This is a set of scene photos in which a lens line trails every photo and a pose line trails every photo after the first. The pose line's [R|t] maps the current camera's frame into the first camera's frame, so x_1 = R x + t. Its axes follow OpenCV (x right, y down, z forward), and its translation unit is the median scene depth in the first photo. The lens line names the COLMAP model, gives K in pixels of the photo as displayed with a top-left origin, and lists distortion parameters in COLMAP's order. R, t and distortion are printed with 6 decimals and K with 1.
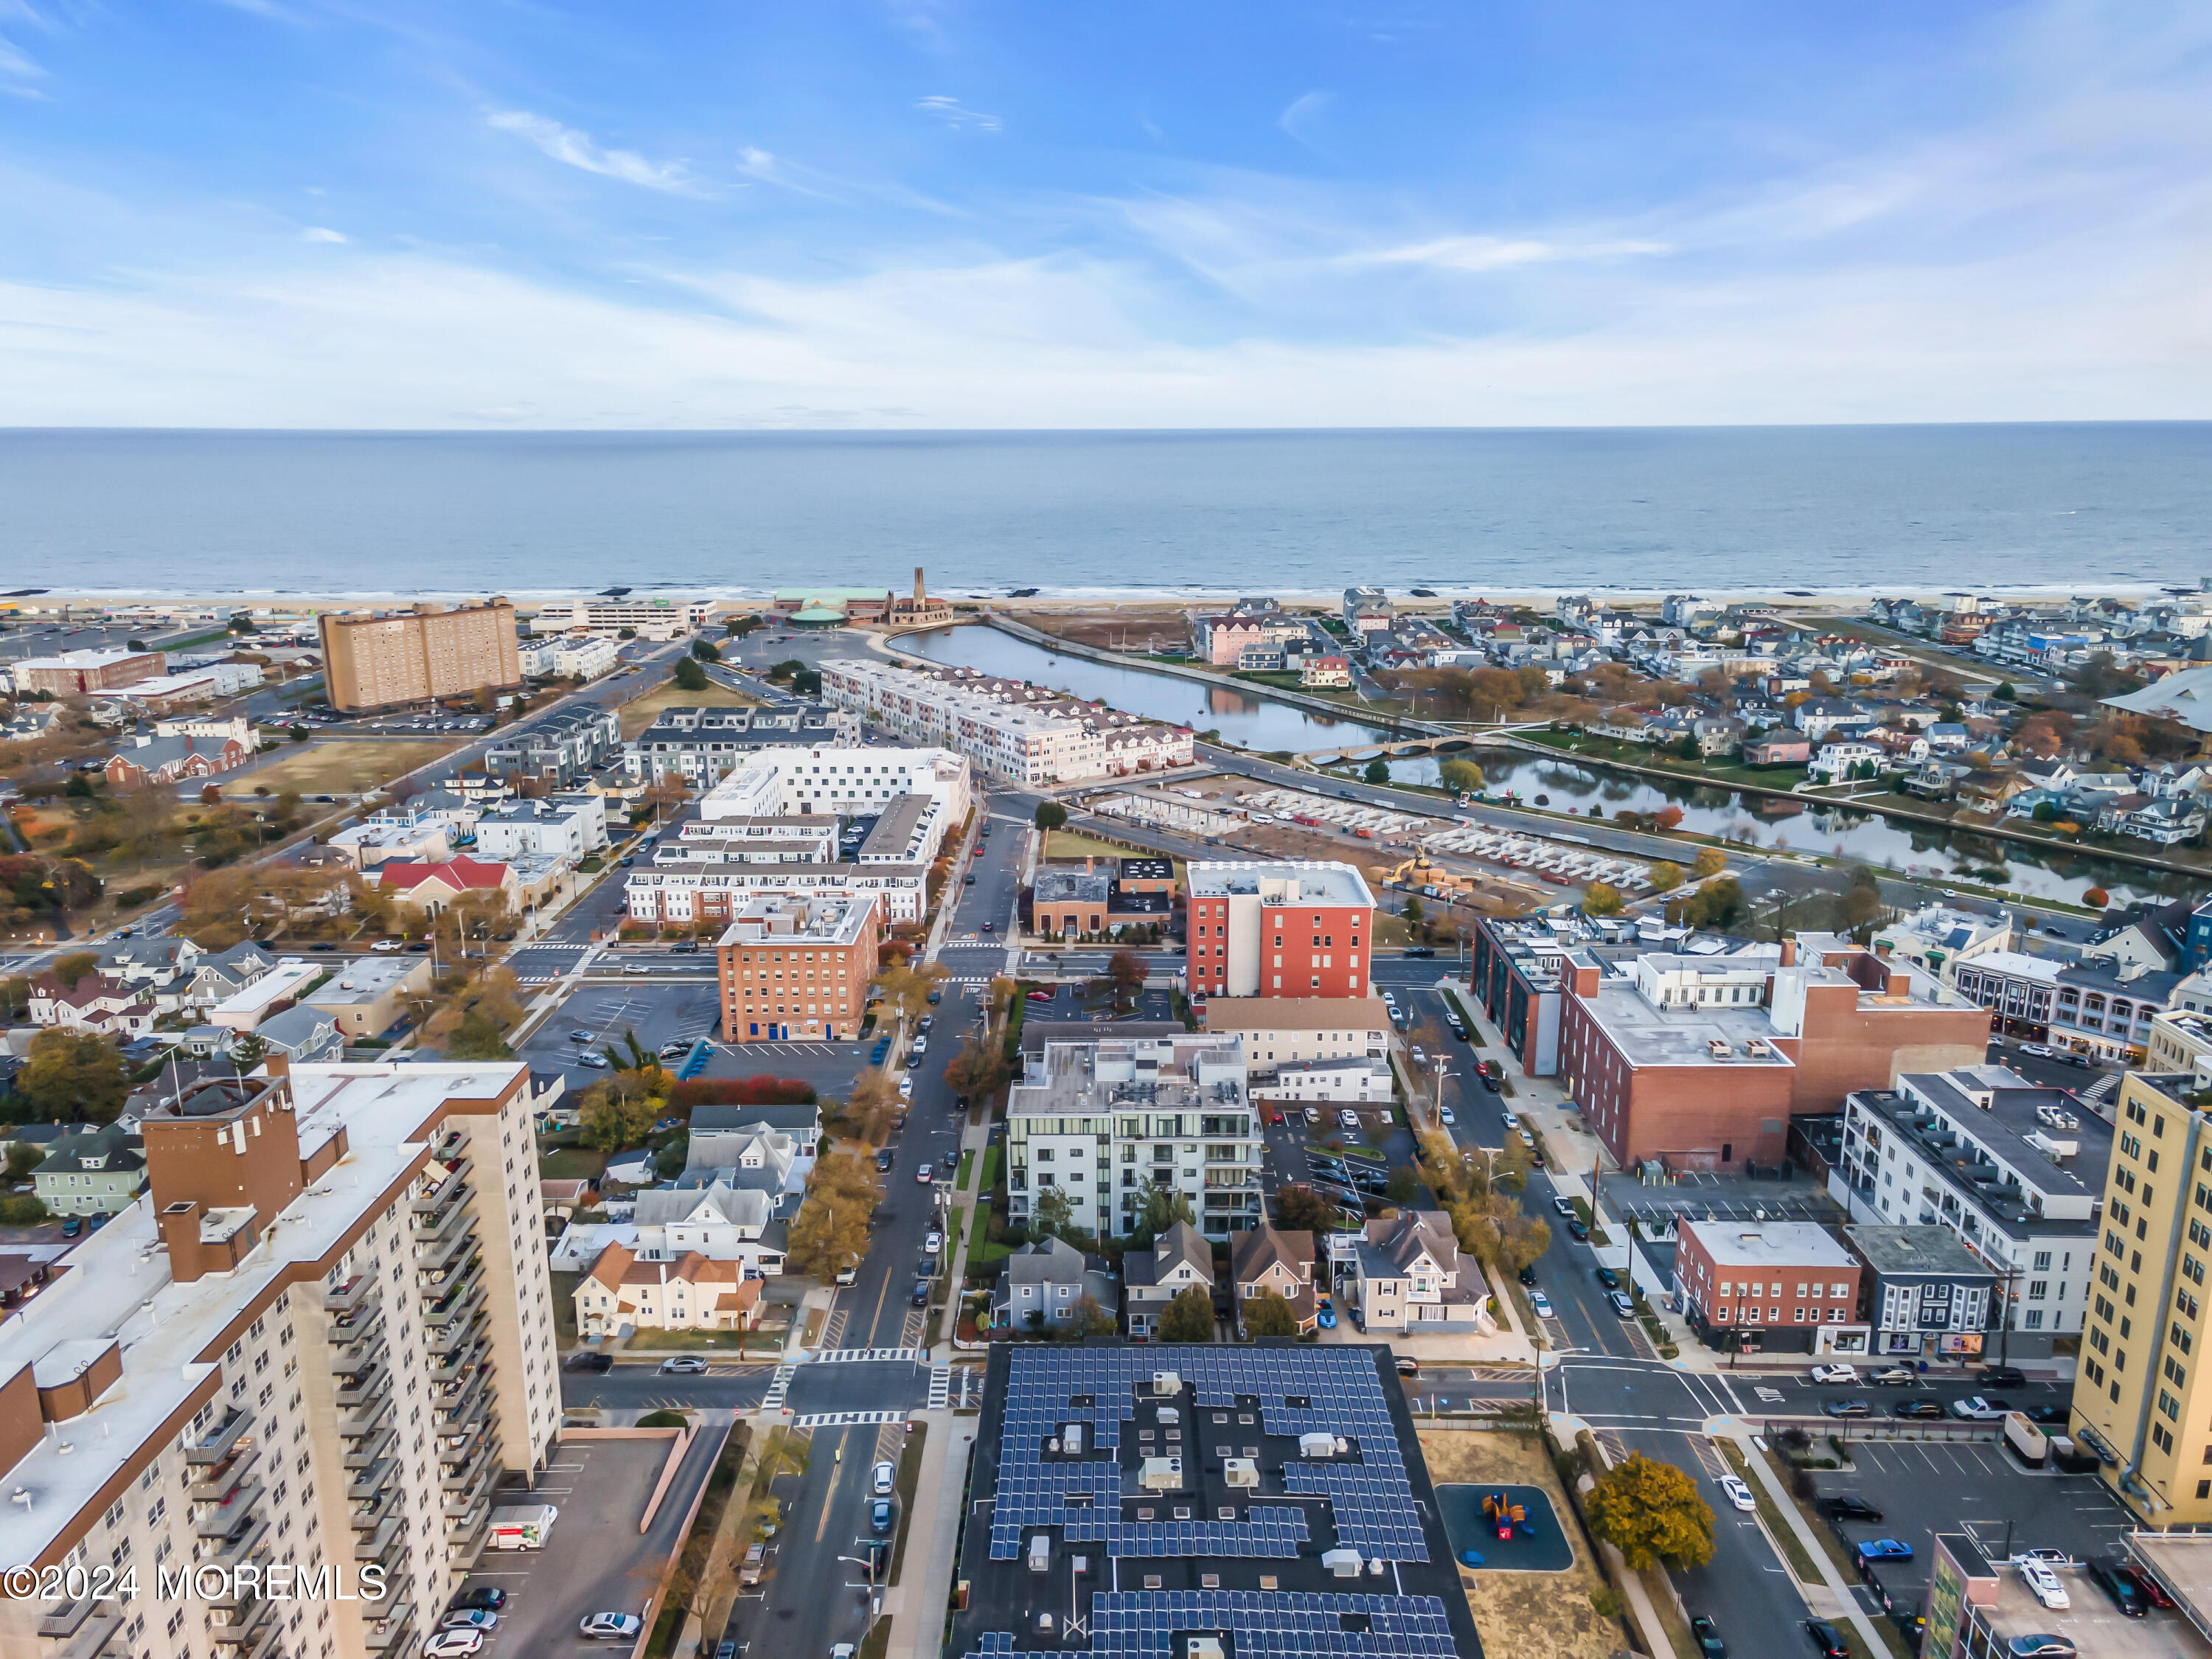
lens RADIAL K [[1600.9, 0, 1104.6], [0, 1600.9, 856.5], [0, 0, 1]] dist [0.059282, 0.000174]
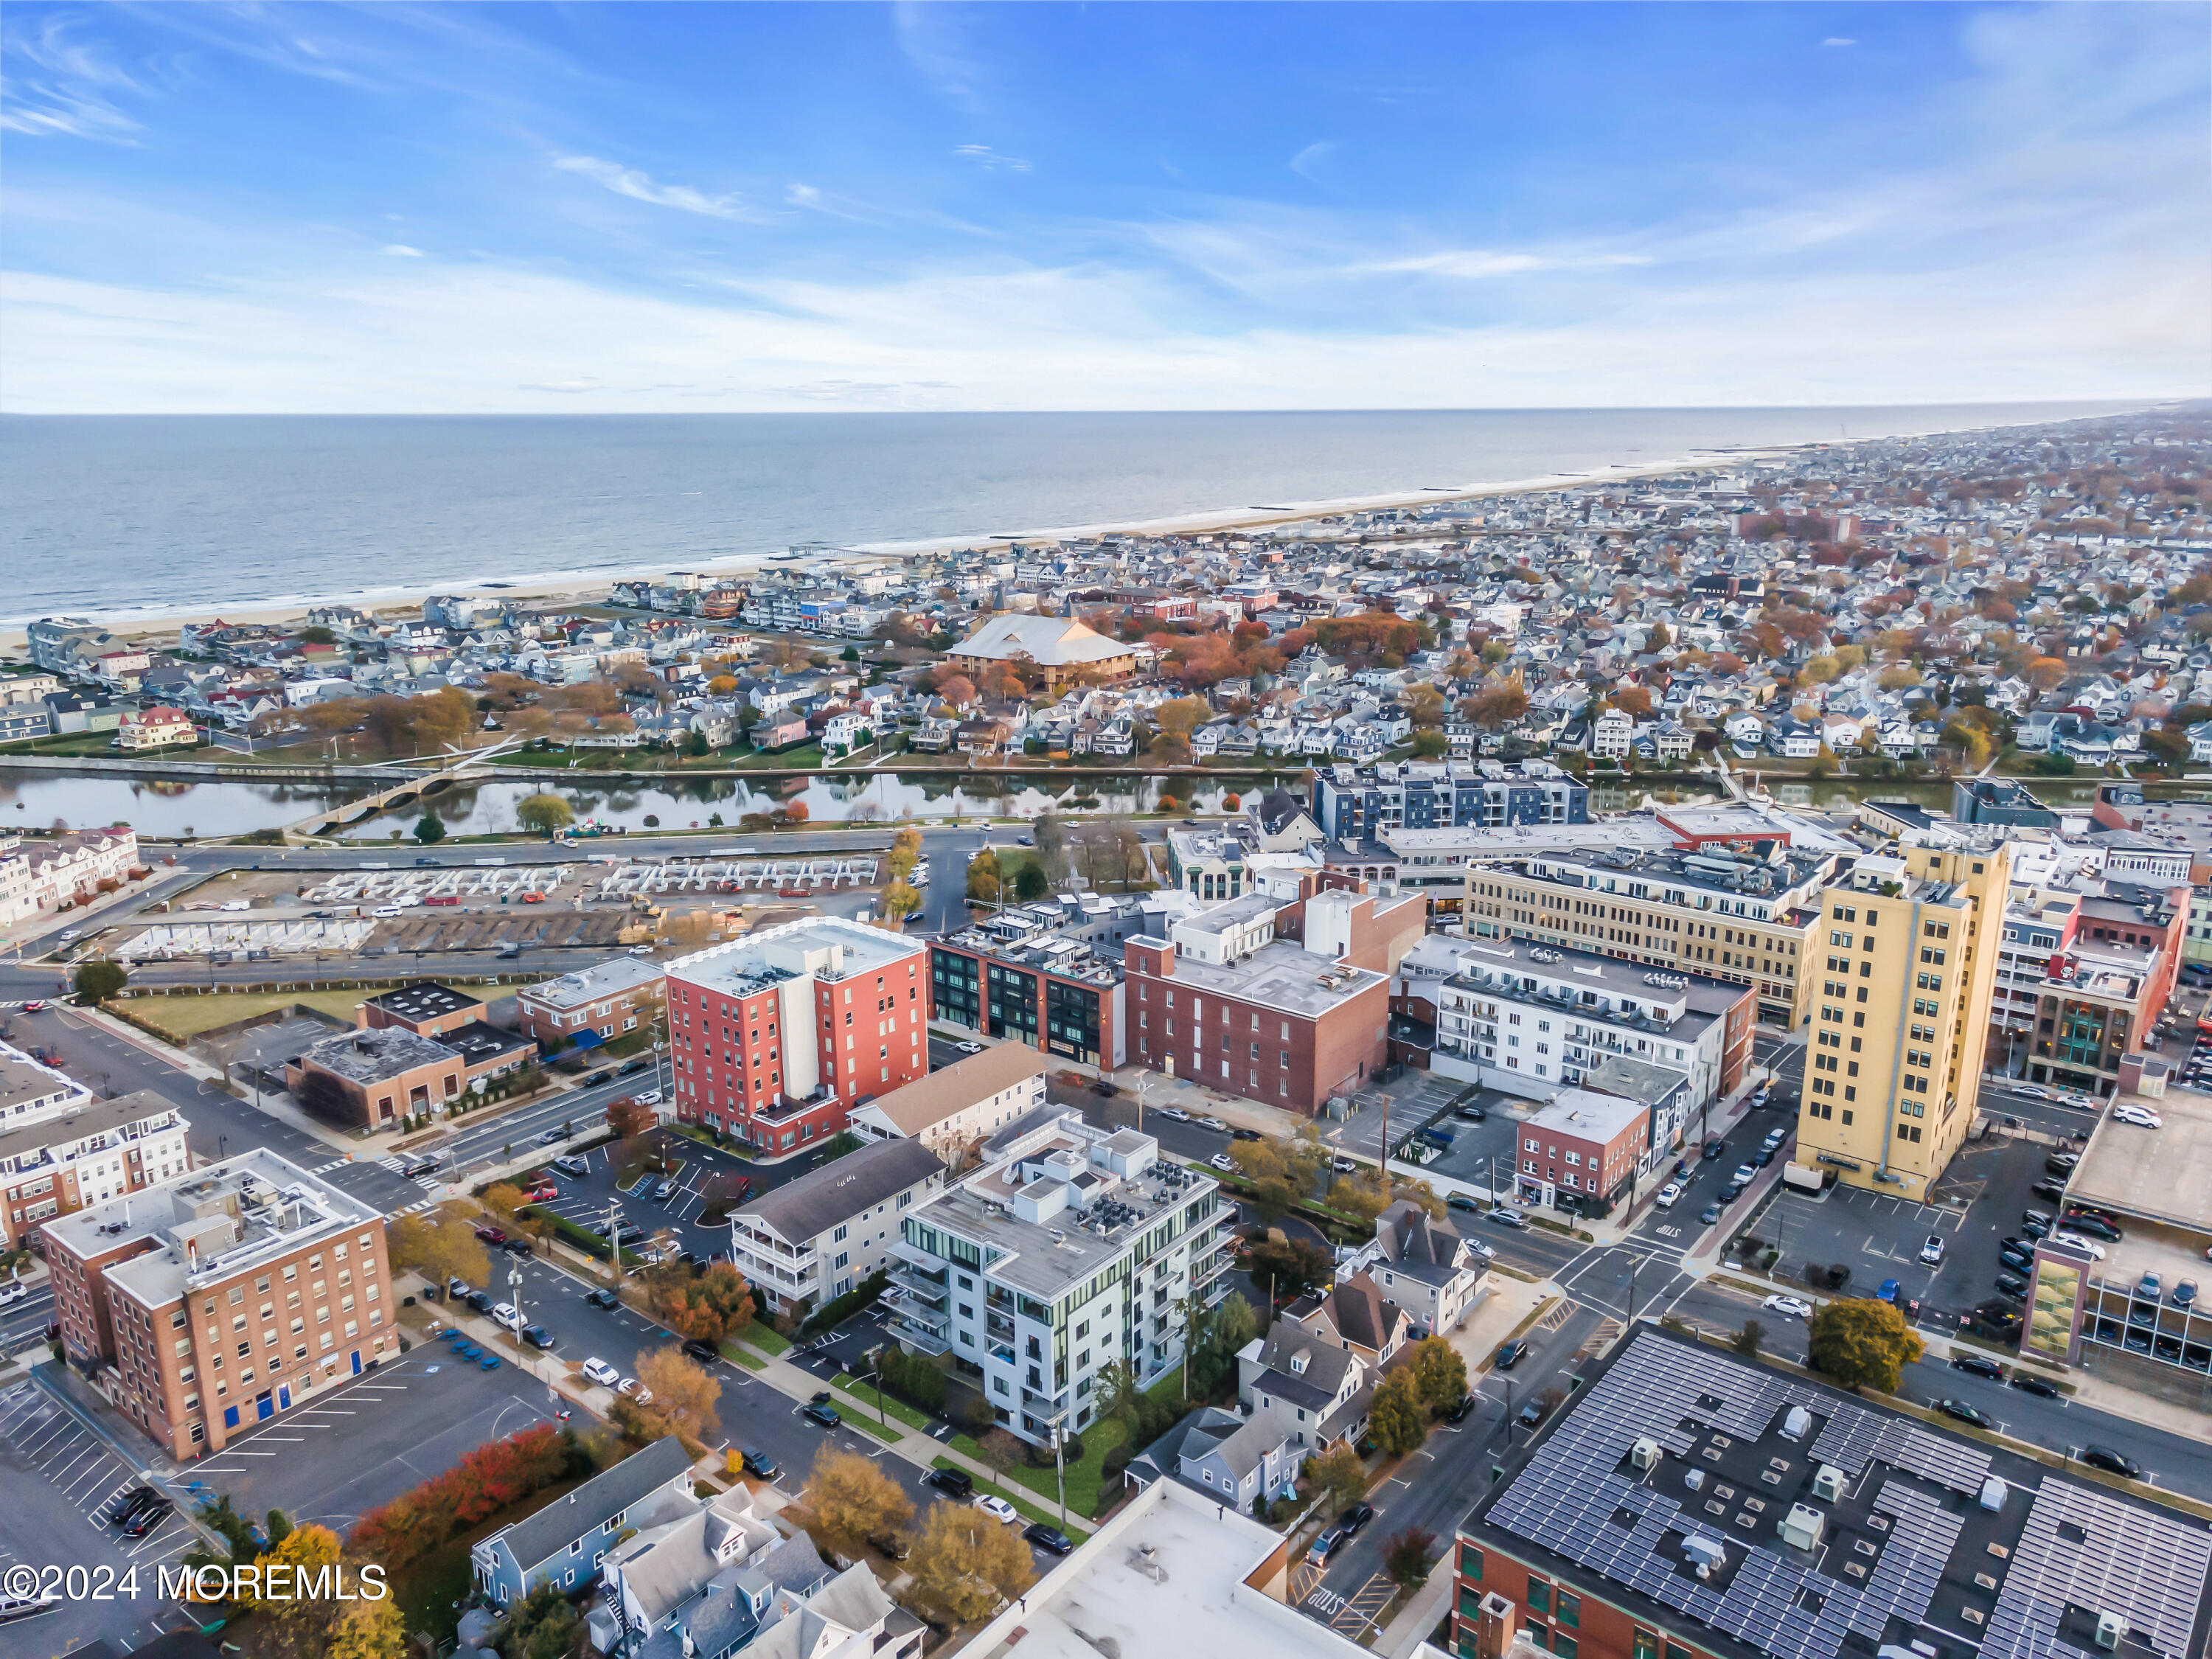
lens RADIAL K [[1601.9, 0, 1101.4], [0, 1601.9, 839.3], [0, 0, 1]] dist [0.039993, 0.008339]
pose [[0.621250, -0.207901, 0.755530, -0.423290], [0.211451, 0.972874, 0.093838, -0.089667], [-0.754544, 0.101461, 0.648358, 0.328150]]
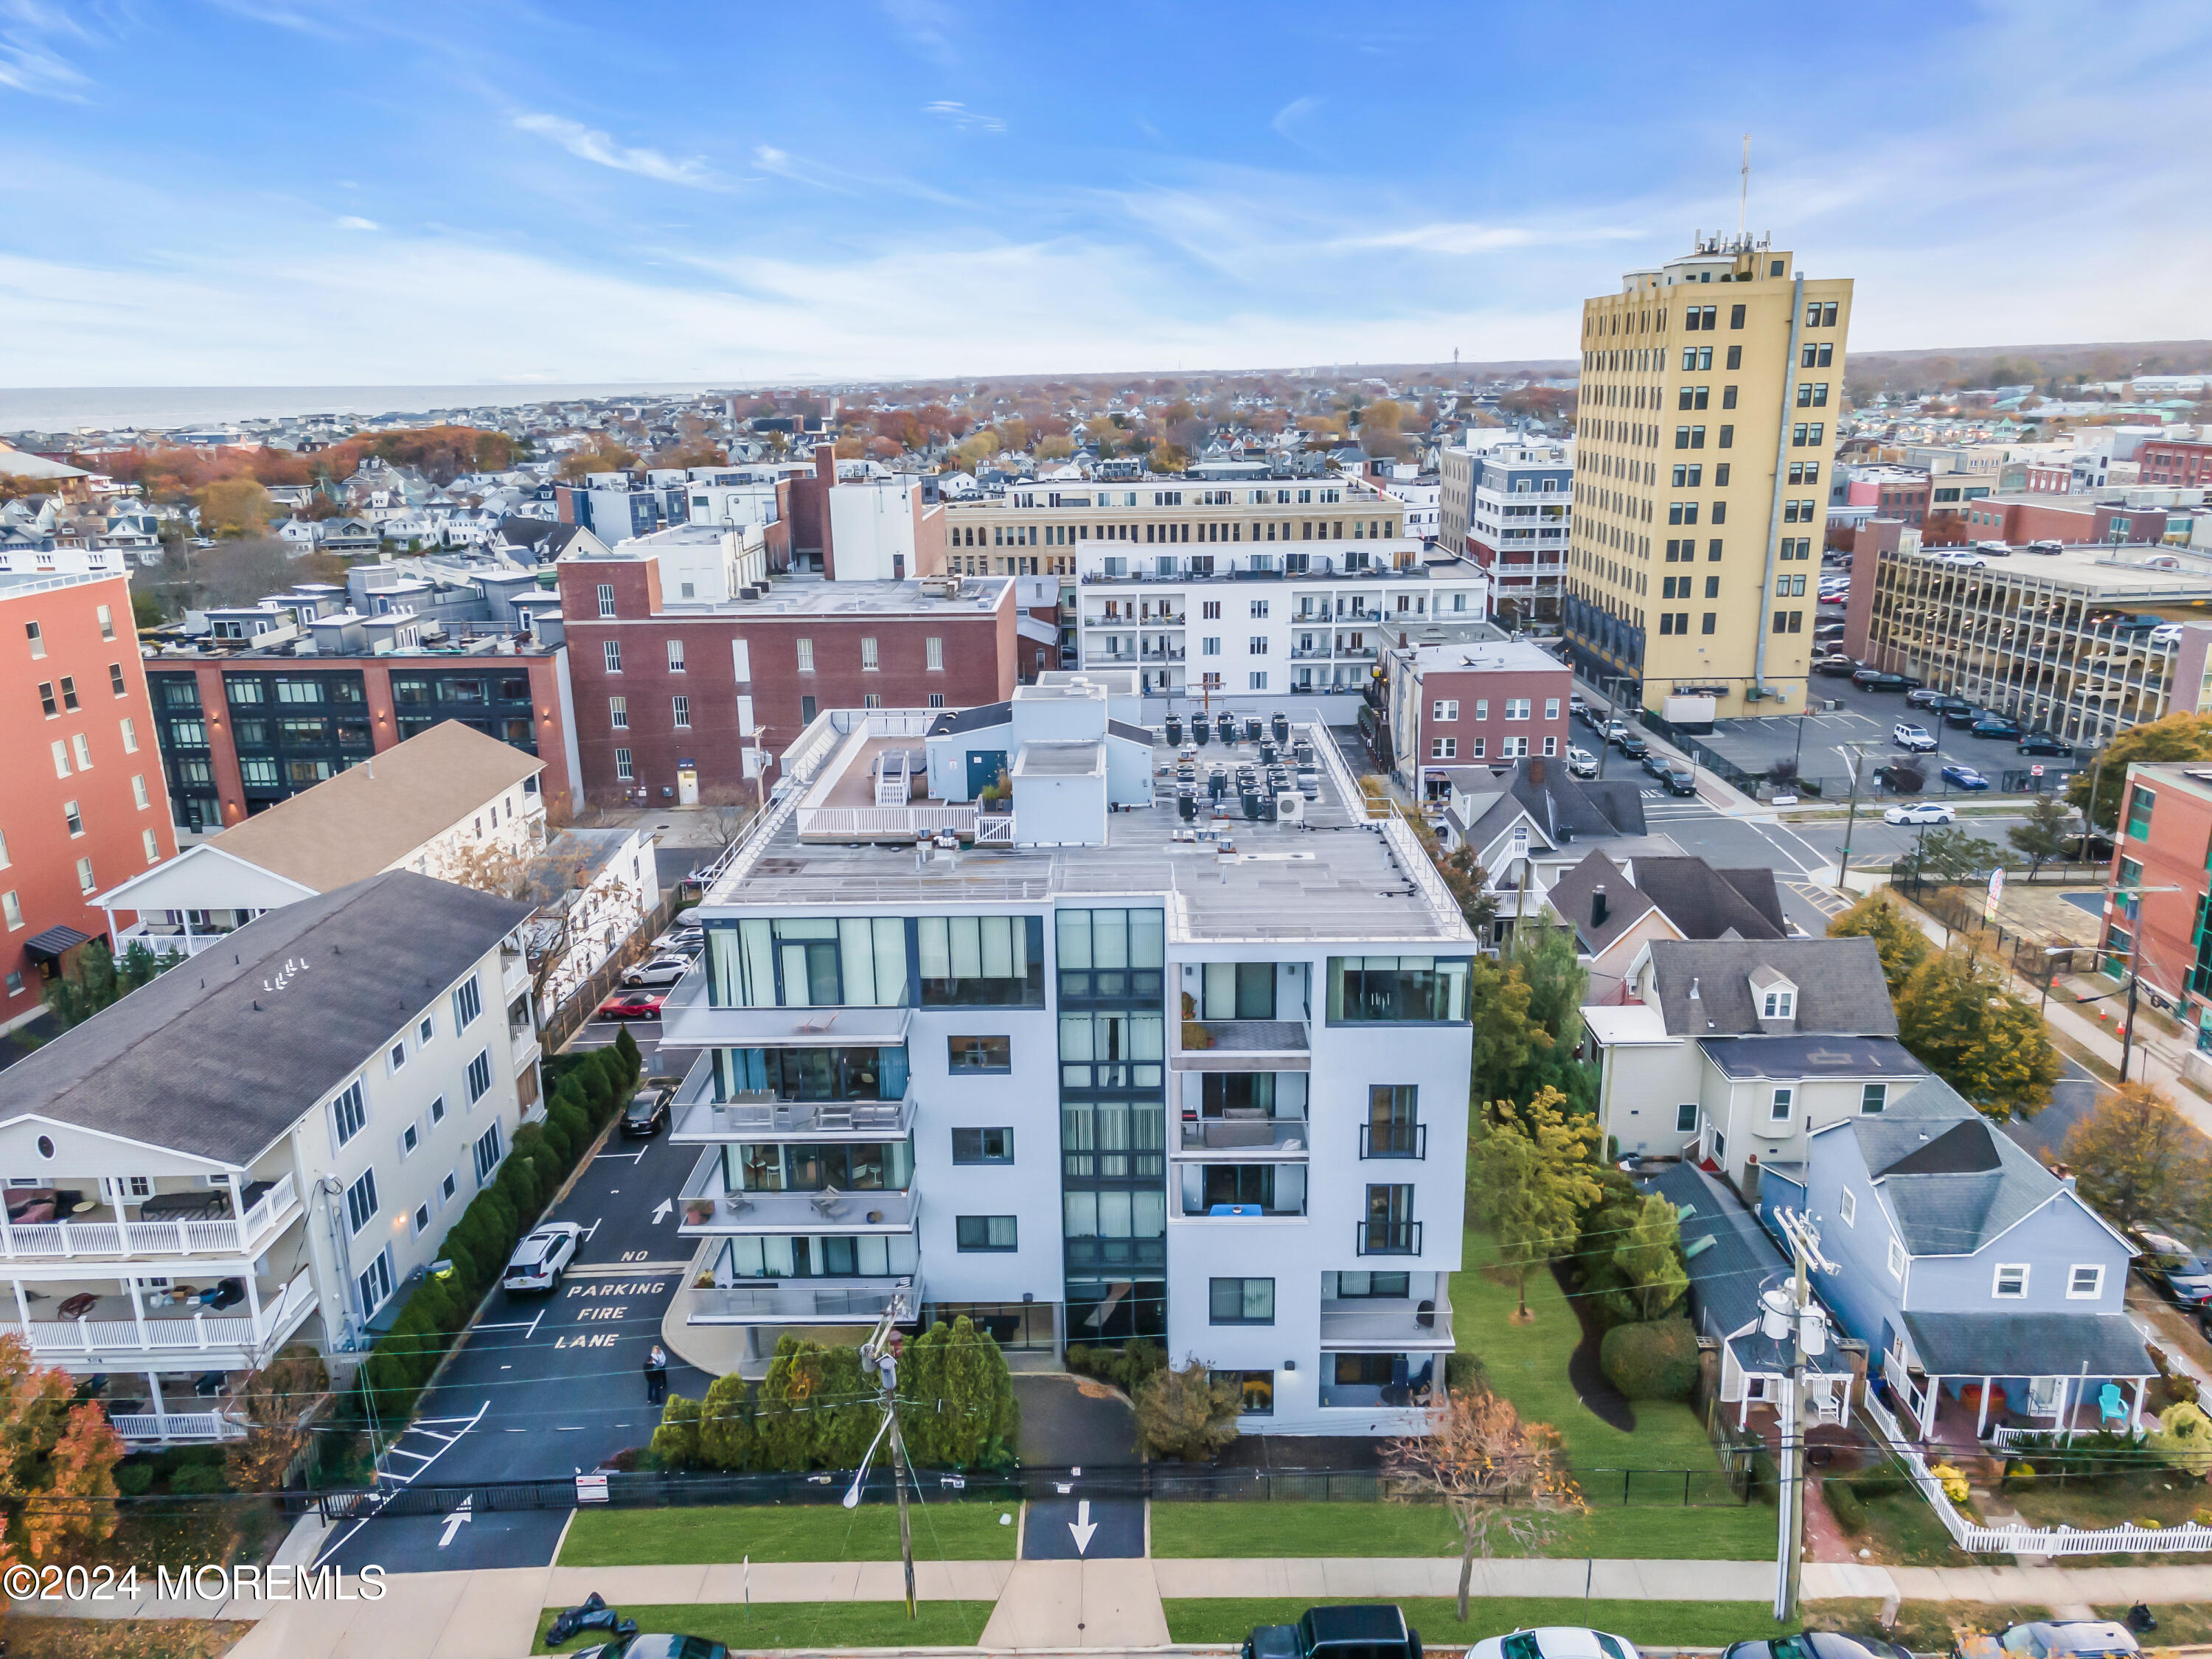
lens RADIAL K [[1601.9, 0, 1101.4], [0, 1601.9, 839.3], [0, 0, 1]] dist [0.039993, 0.008339]
pose [[0.015987, -0.278027, 0.960440, -0.205027], [0.280325, 0.923286, 0.262605, 0.050845], [-0.959772, 0.265037, 0.092699, 0.741092]]
